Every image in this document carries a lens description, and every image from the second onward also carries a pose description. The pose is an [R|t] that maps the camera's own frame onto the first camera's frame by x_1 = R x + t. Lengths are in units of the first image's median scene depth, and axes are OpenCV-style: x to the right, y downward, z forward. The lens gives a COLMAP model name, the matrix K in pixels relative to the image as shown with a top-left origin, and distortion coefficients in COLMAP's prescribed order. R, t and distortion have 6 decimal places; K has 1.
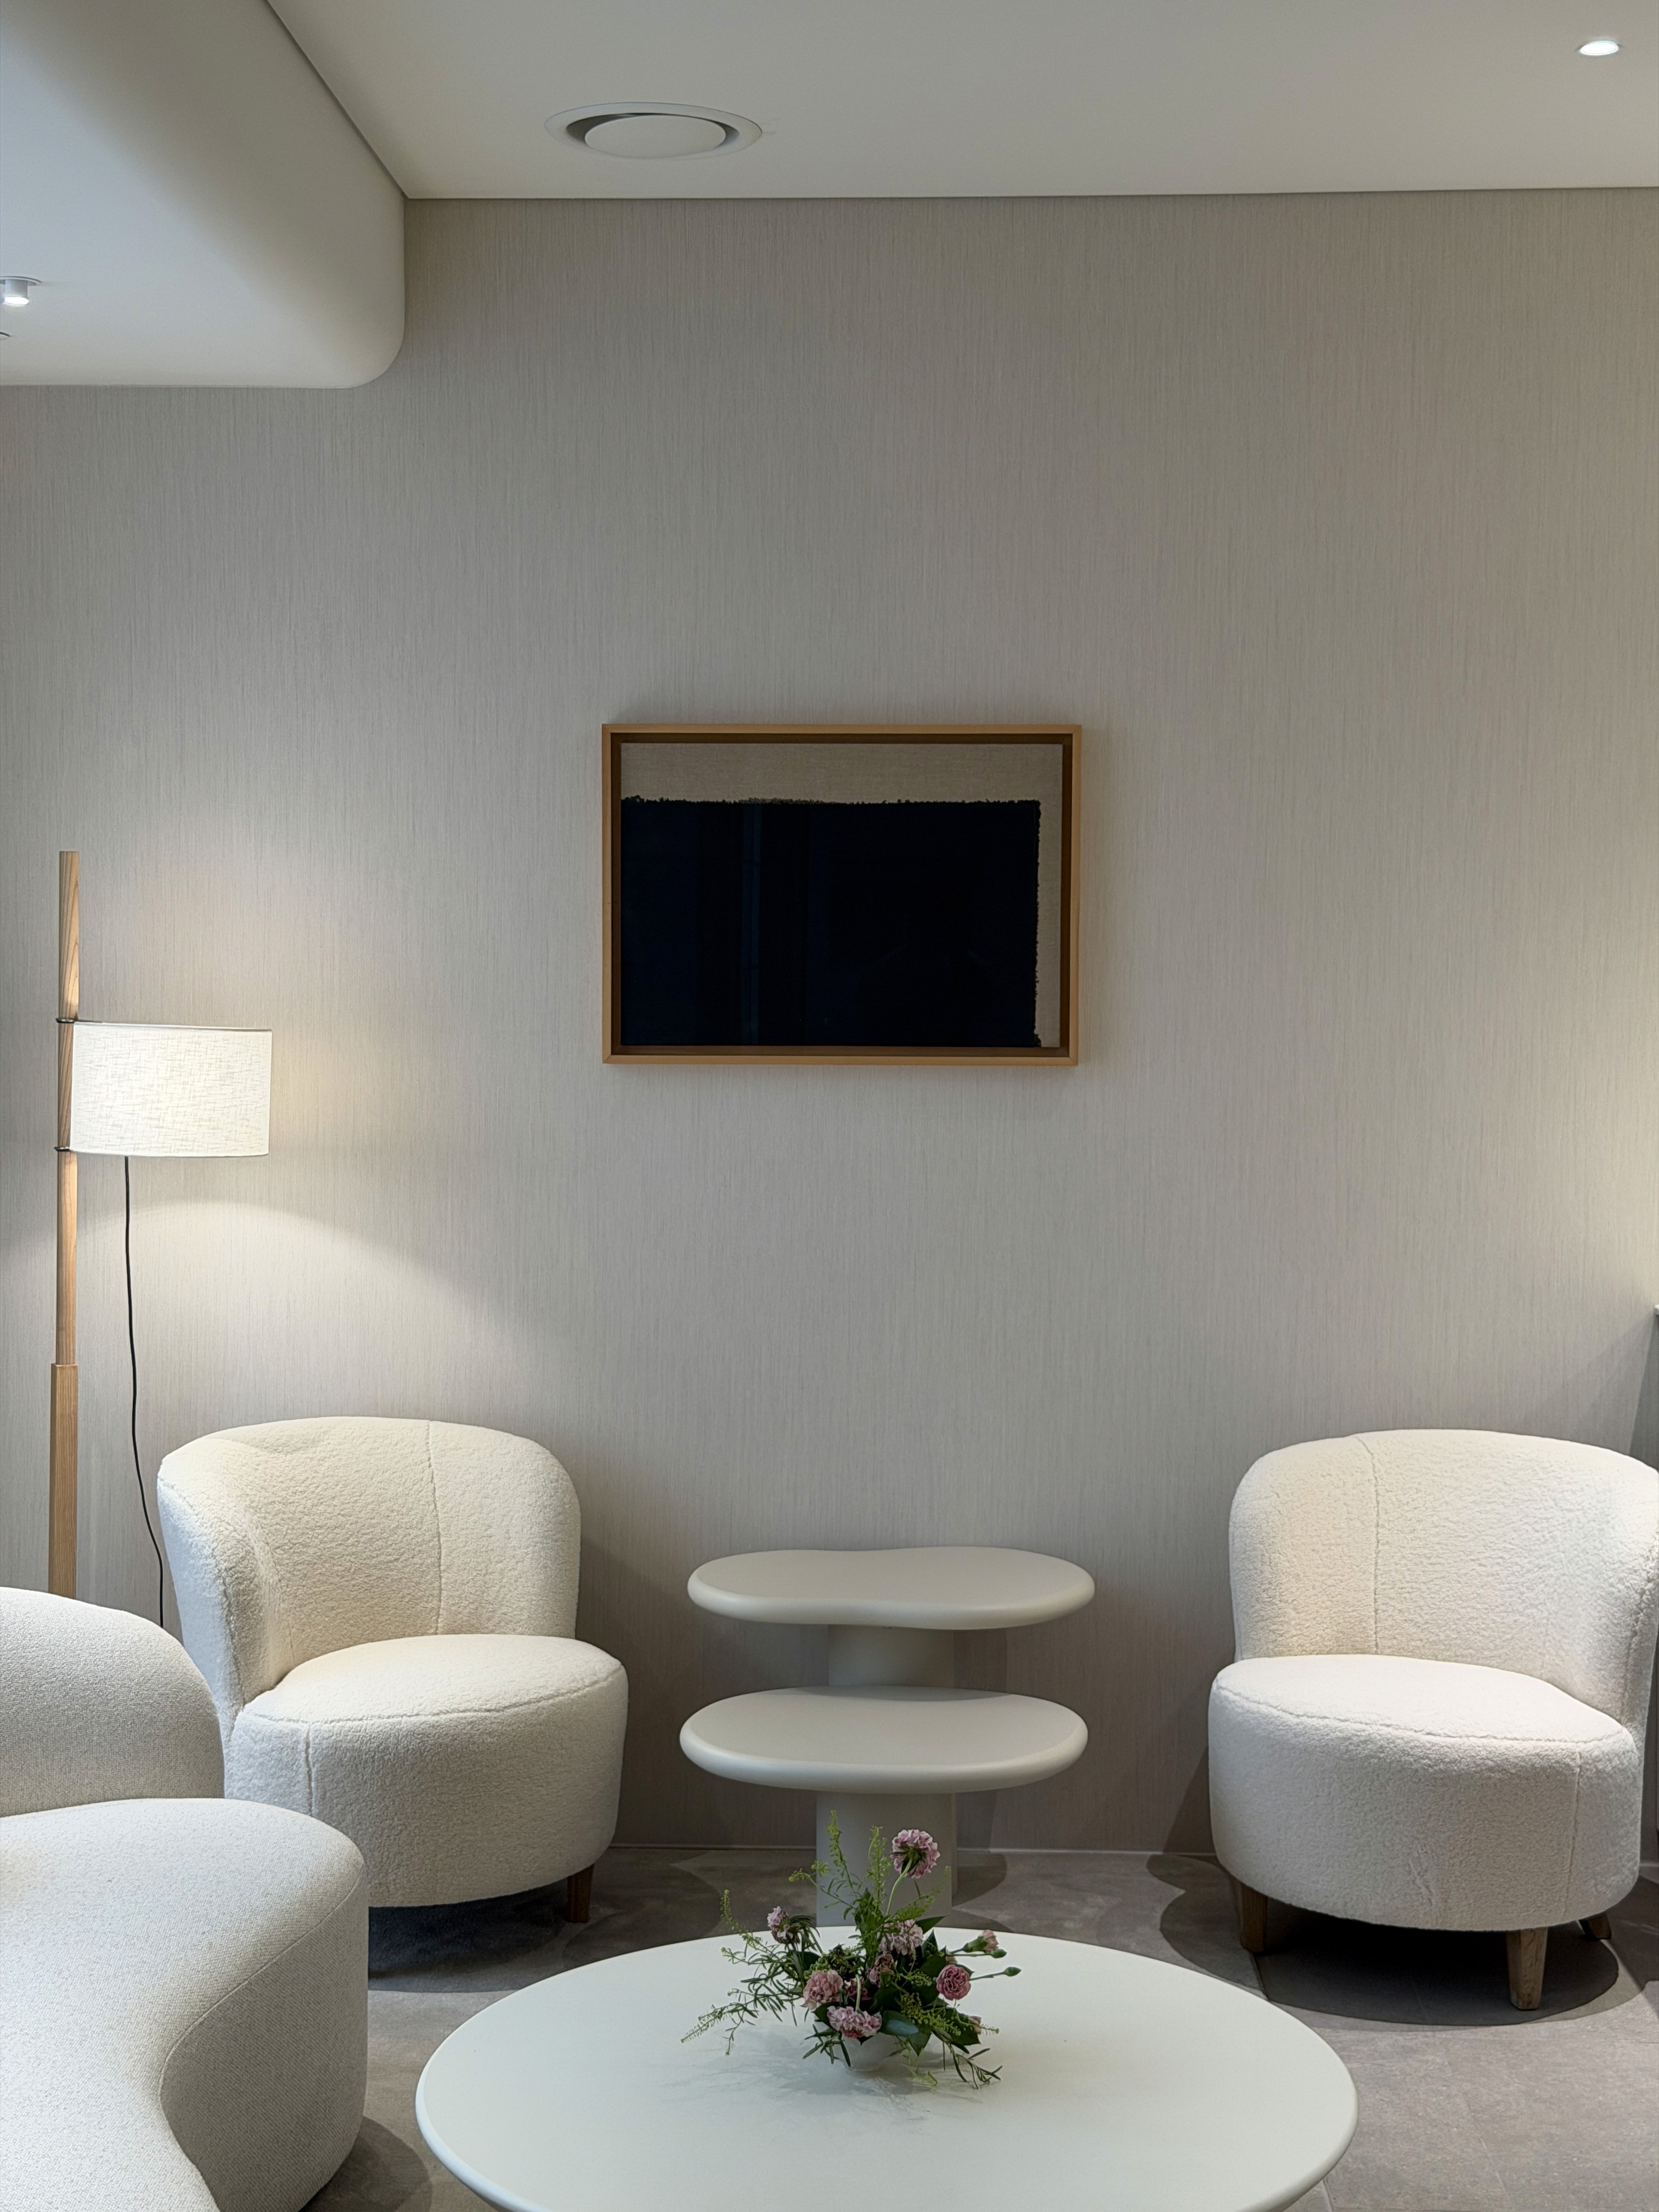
lens RADIAL K [[3139.2, 0, 830.8], [0, 3139.2, 1096.8], [0, 0, 1]] dist [0.302447, 0.000000]
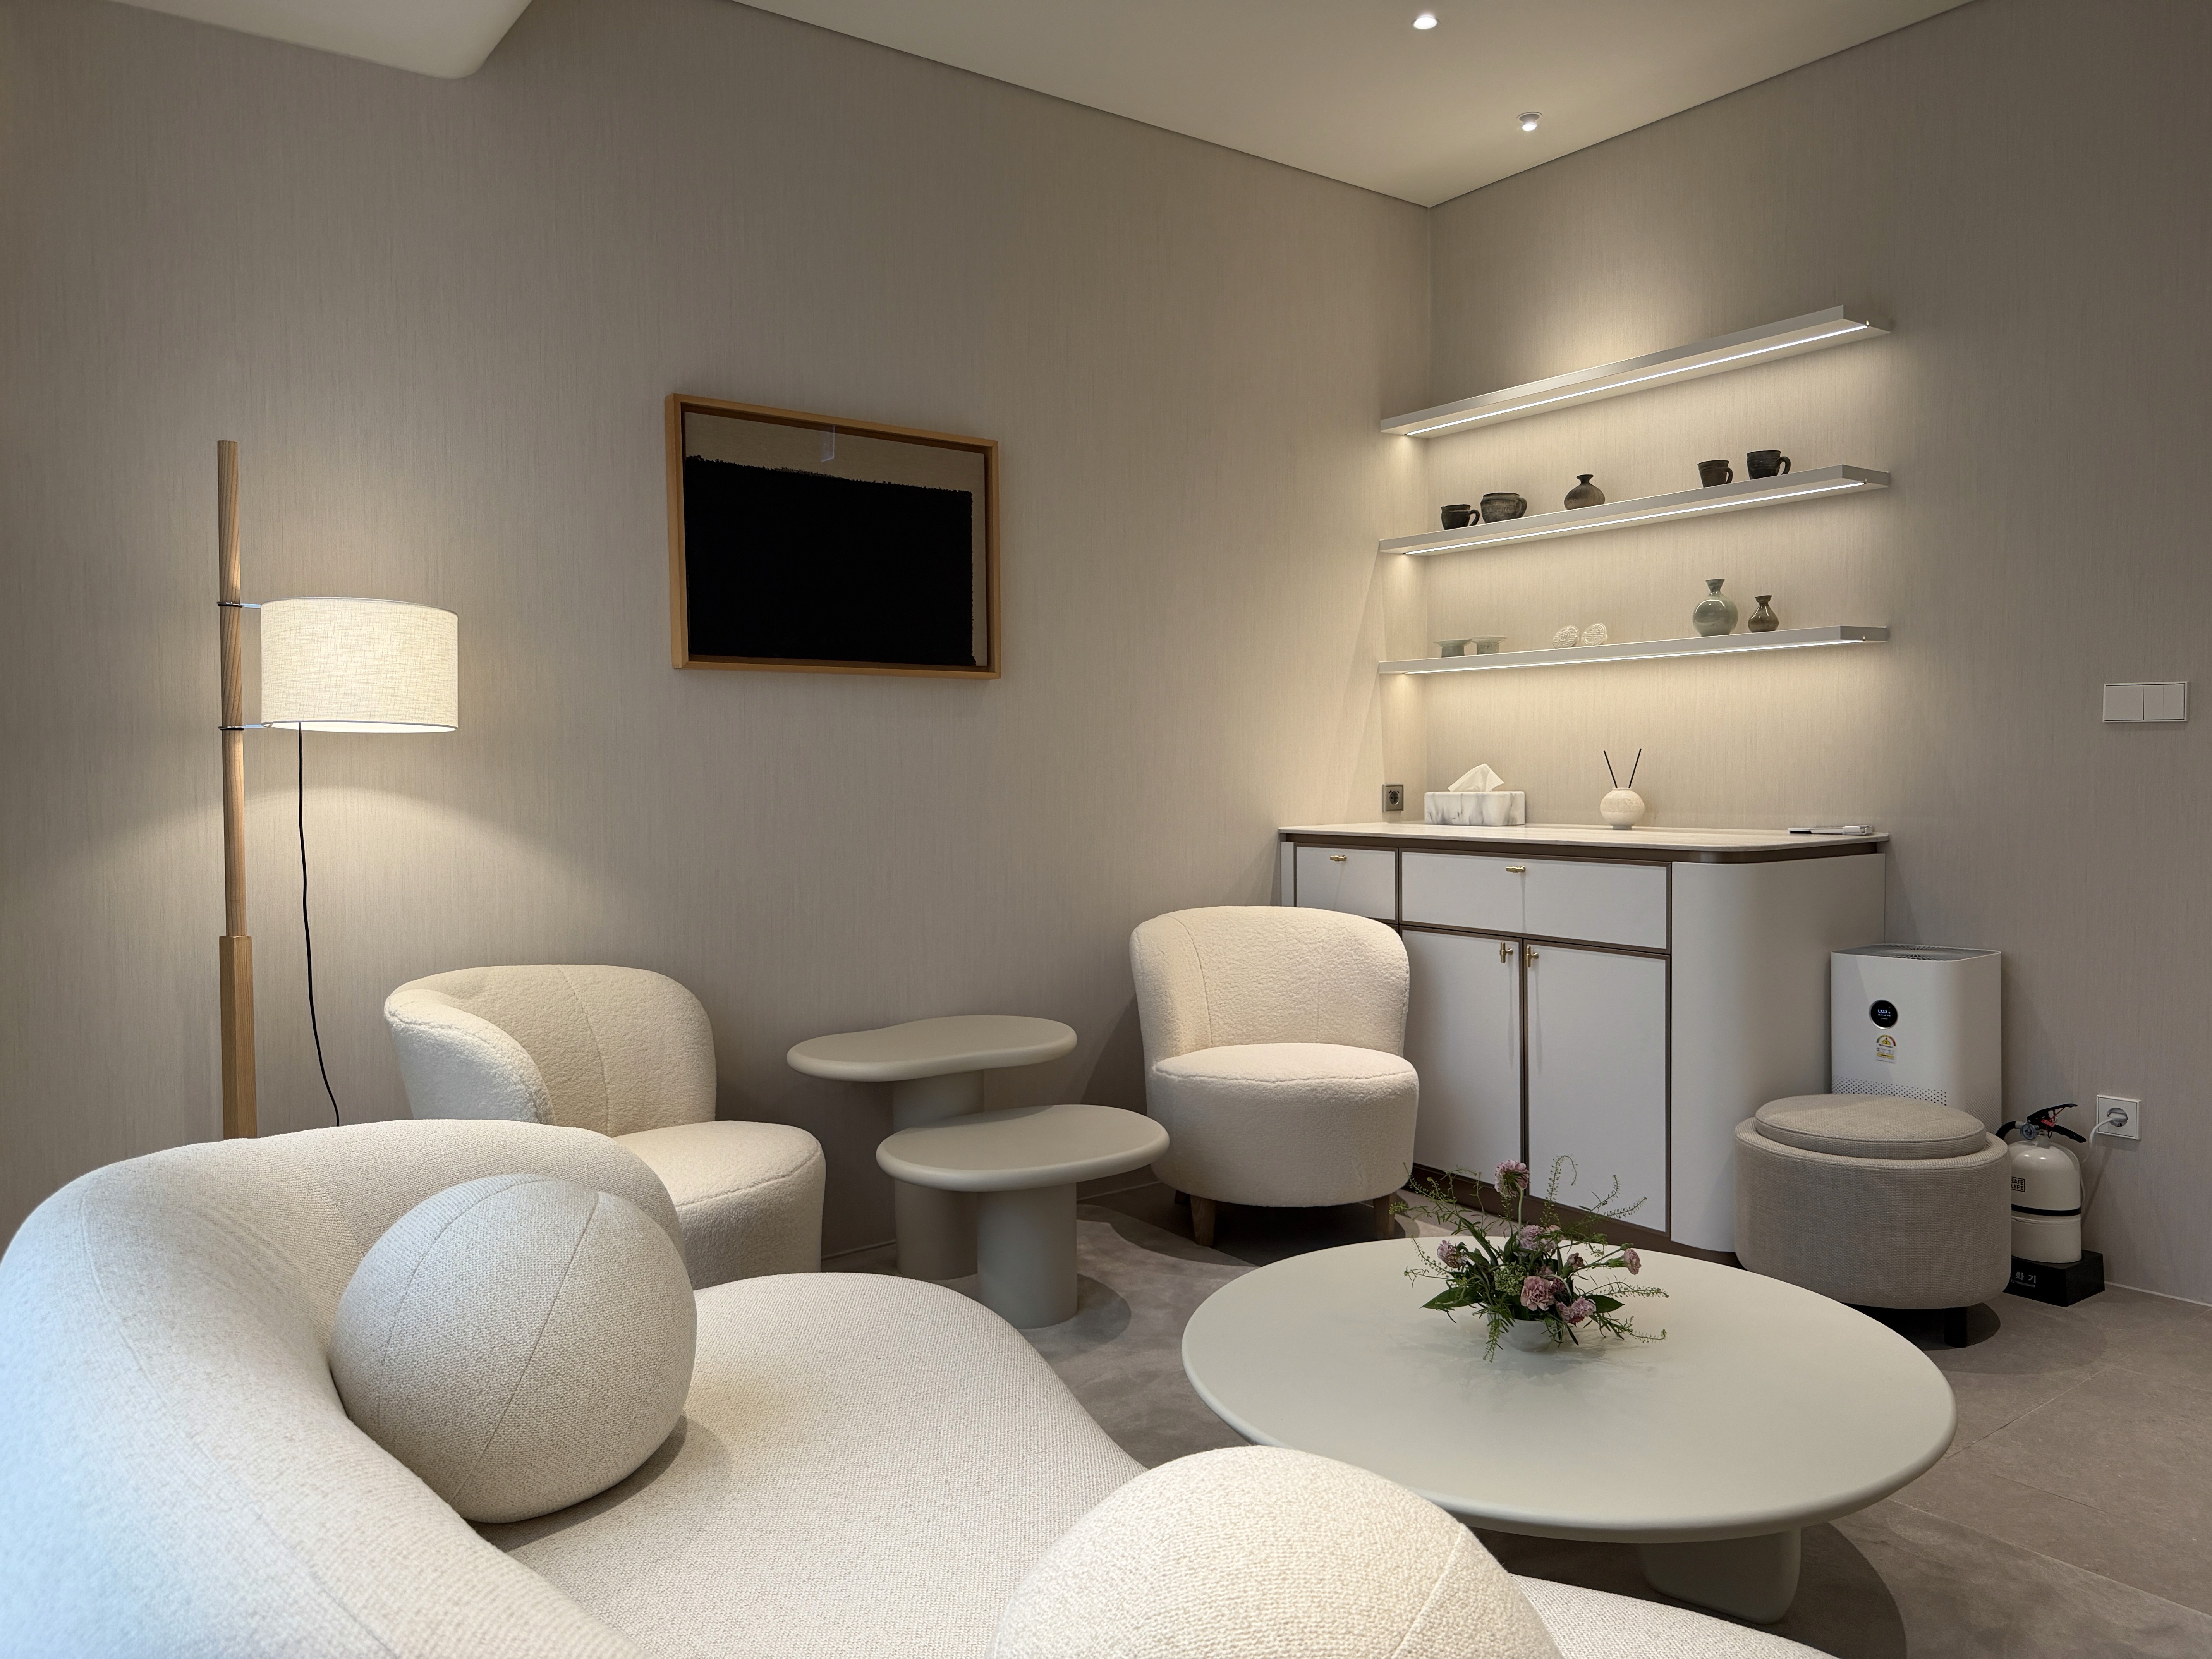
lens RADIAL K [[1528.8, 0, 1113.6], [0, 1528.8, 840.7], [0, 0, 1]] dist [0.010699, -0.006440]
pose [[0.768529, -0.041058, 0.638497, -0.333839], [0.040929, 0.999050, 0.014979, 0.056486], [-0.638505, 0.014621, 0.769479, 0.426706]]
